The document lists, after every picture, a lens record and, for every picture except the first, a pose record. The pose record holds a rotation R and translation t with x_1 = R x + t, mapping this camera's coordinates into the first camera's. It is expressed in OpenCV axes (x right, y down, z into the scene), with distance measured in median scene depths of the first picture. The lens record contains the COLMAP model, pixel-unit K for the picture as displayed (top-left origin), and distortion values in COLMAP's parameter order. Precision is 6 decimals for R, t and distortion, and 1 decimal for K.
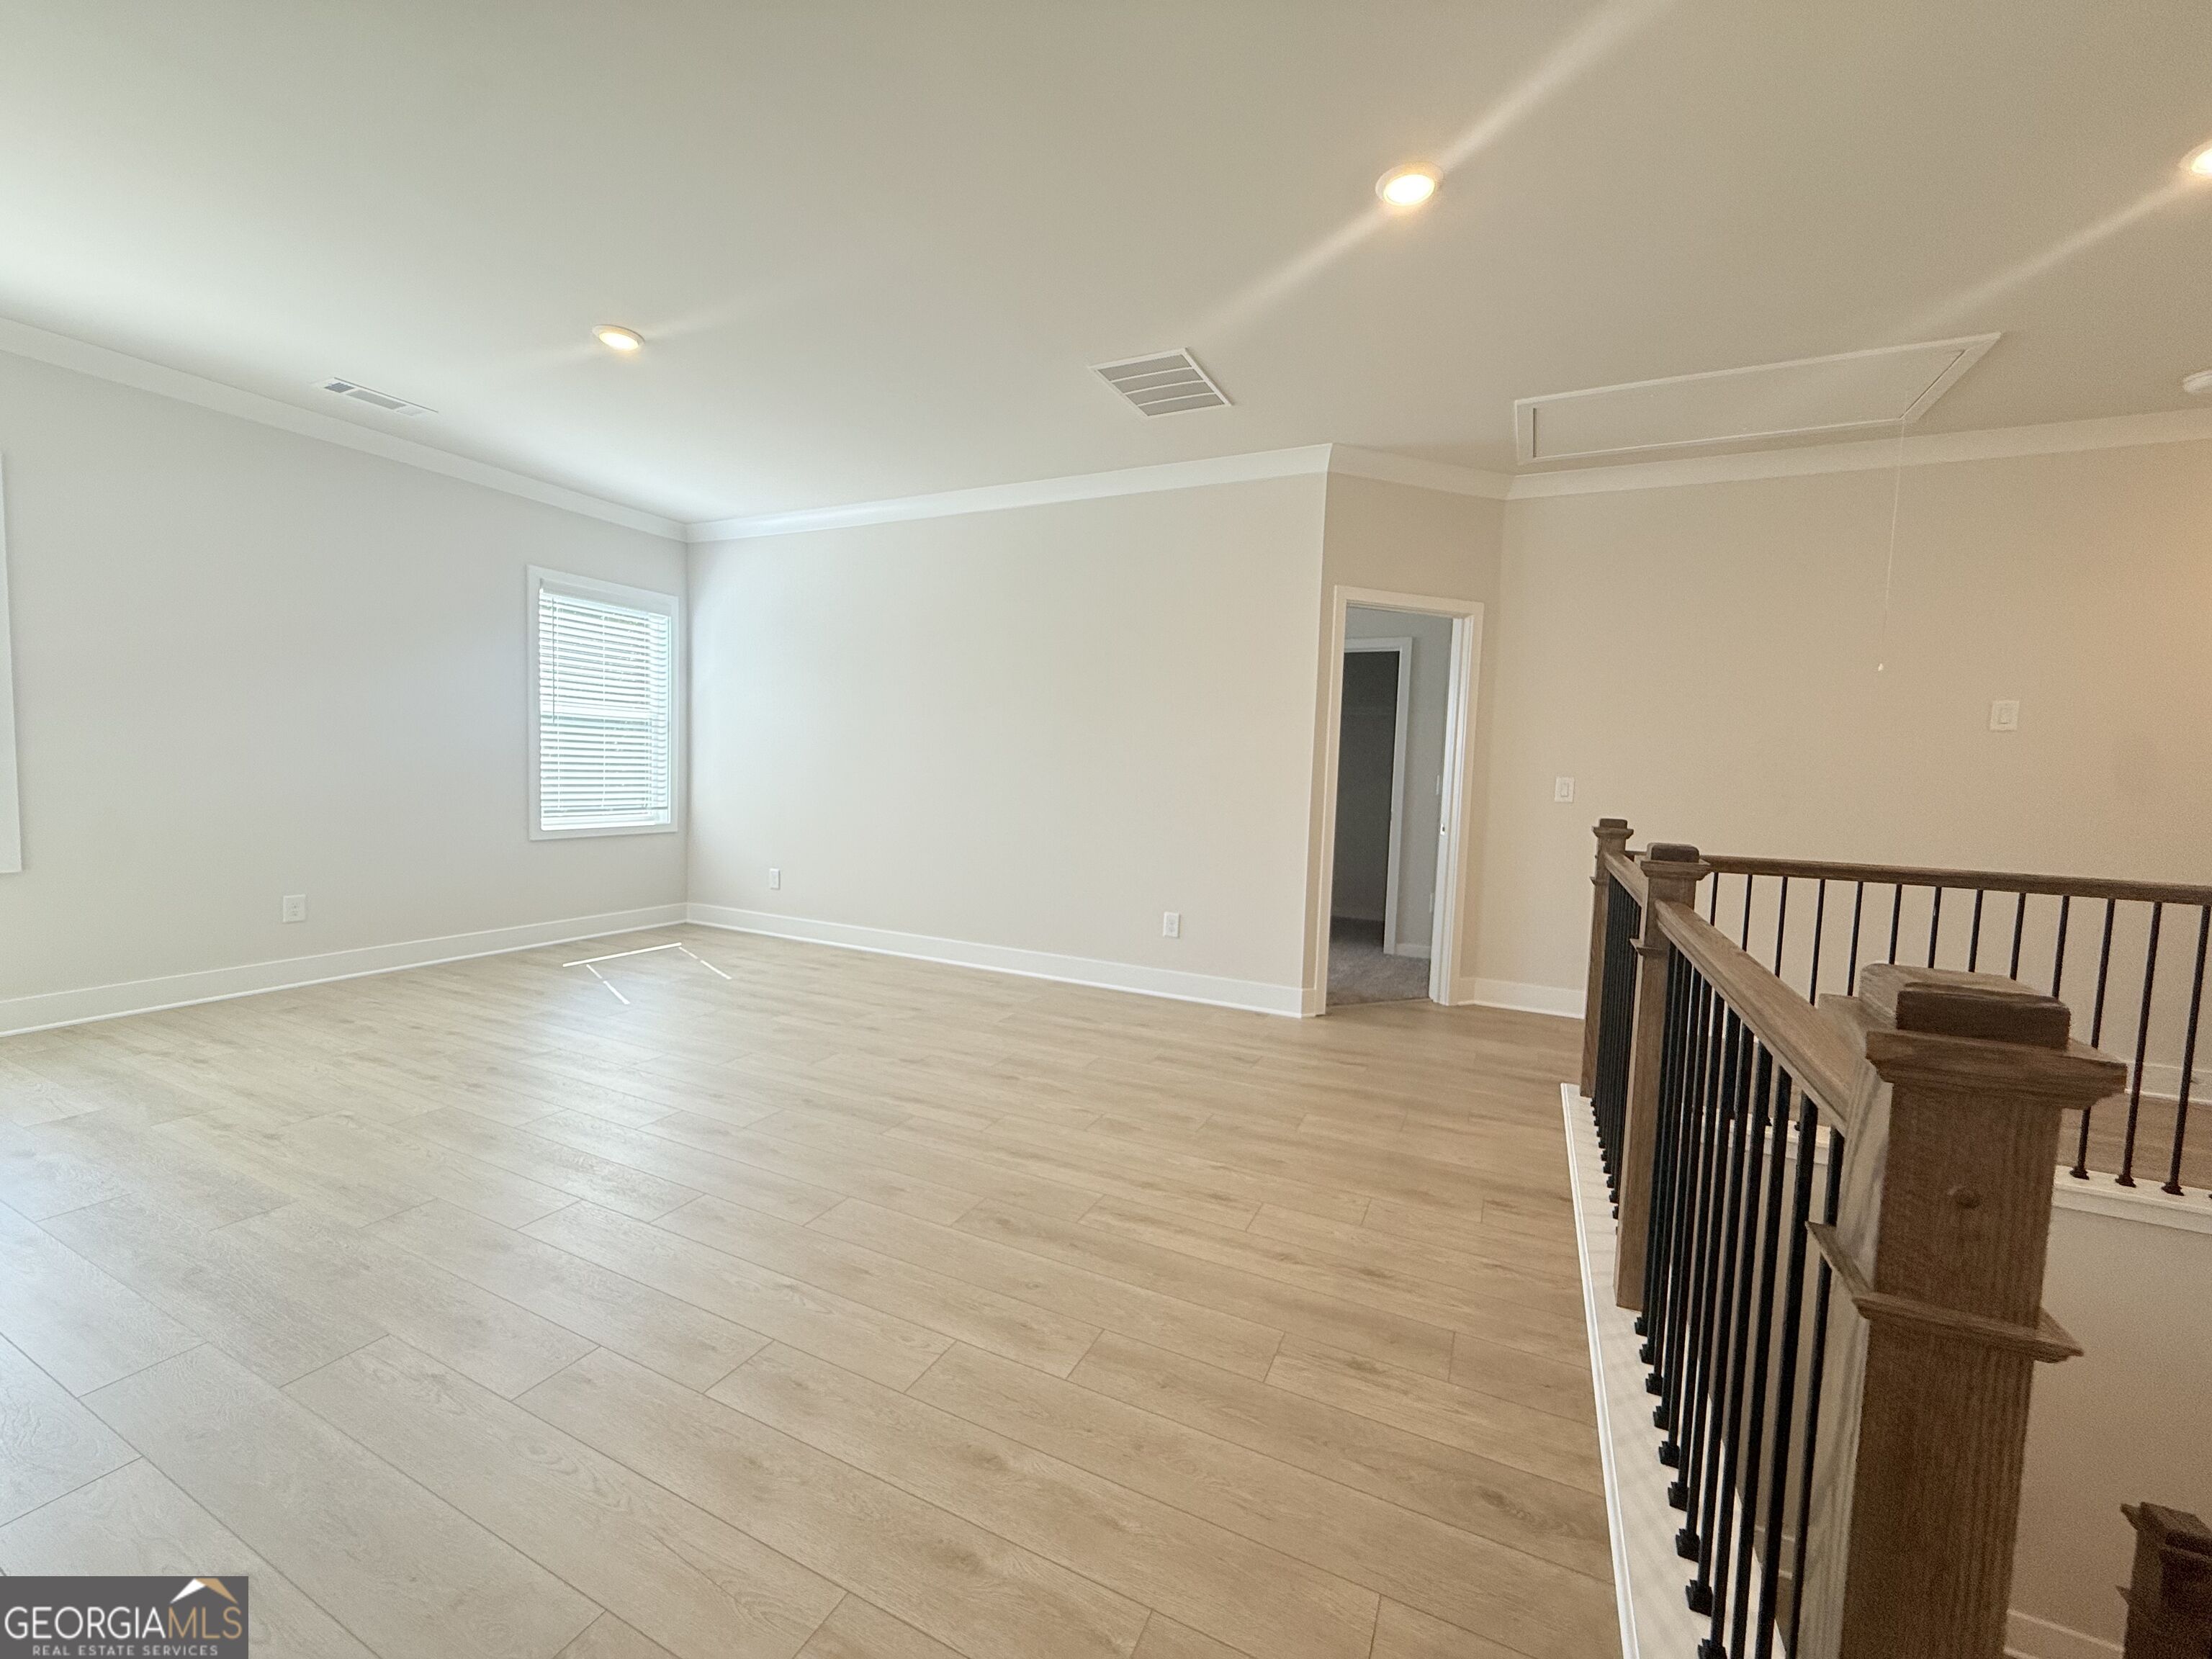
lens RADIAL K [[885.7, 0, 1106.0], [0, 885.7, 829.5], [0, 0, 1]] dist [-0.001218, -0.000088]
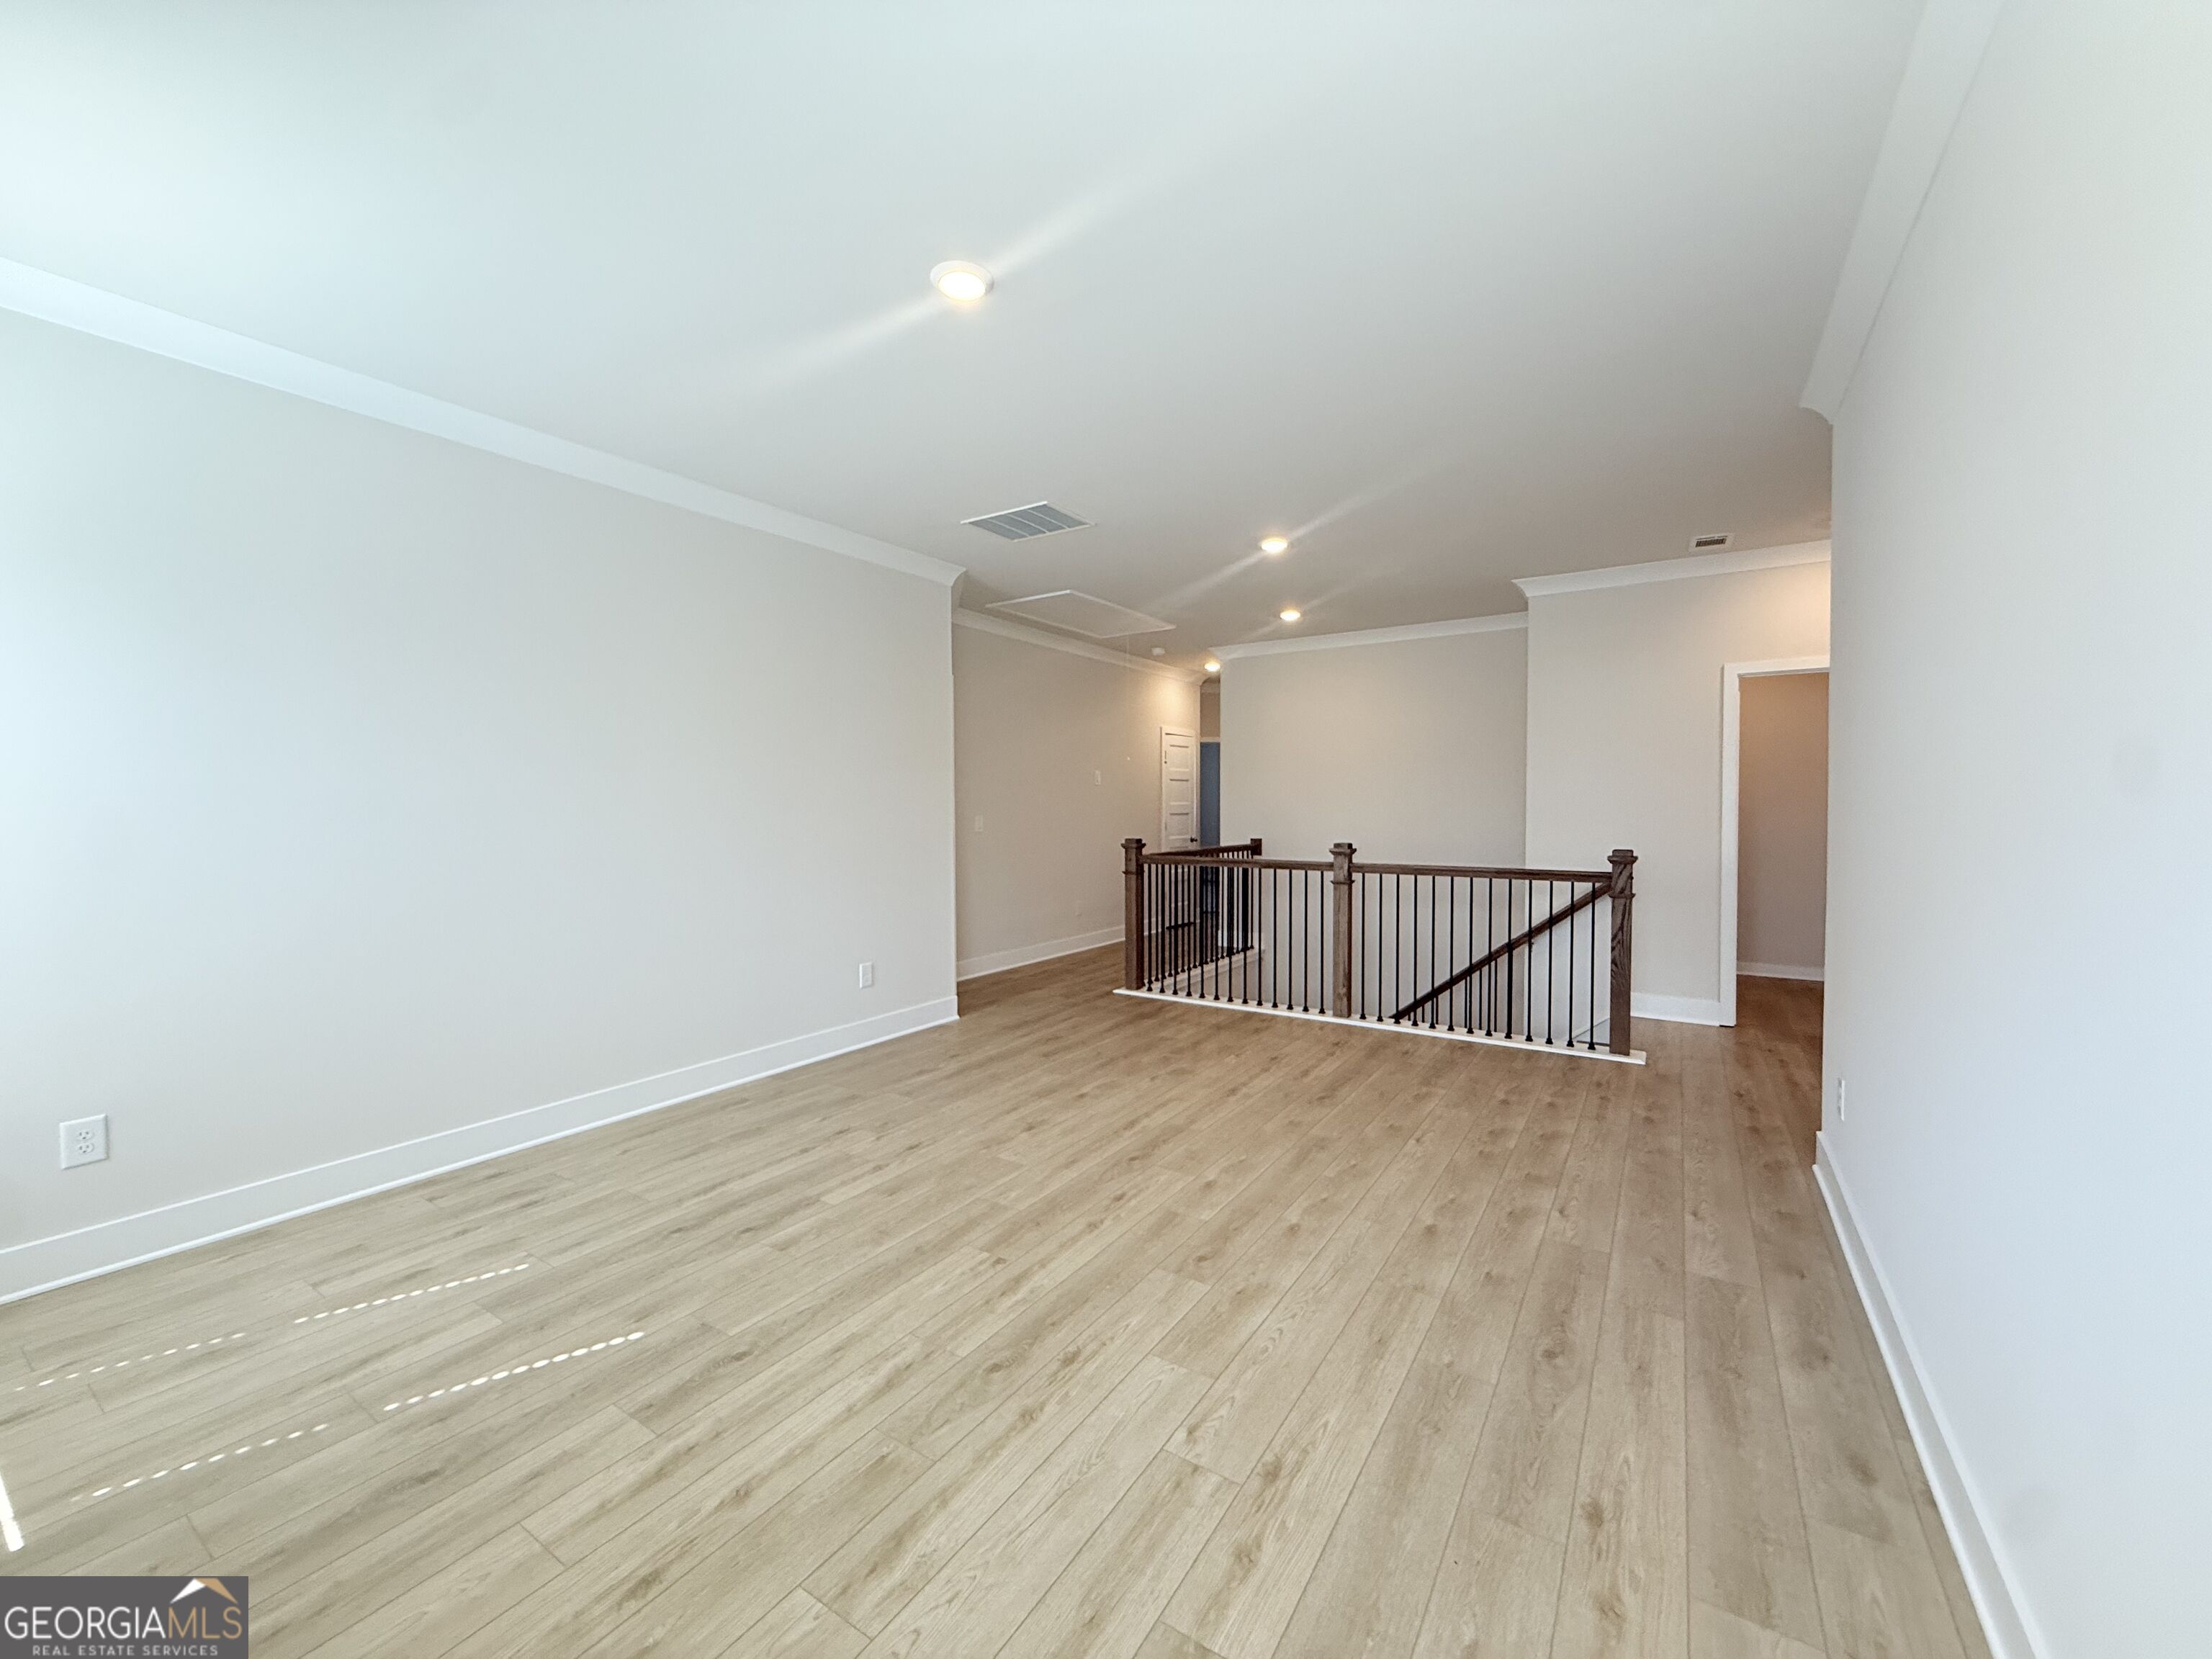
lens RADIAL K [[885.7, 0, 1106.0], [0, 885.7, 829.5], [0, 0, 1]] dist [-0.001218, -0.000088]
pose [[0.122764, -0.062787, 0.990448, -1.260277], [0.077188, 0.995578, 0.053545, -0.132099], [-0.989430, 0.069878, 0.127068, 0.807182]]
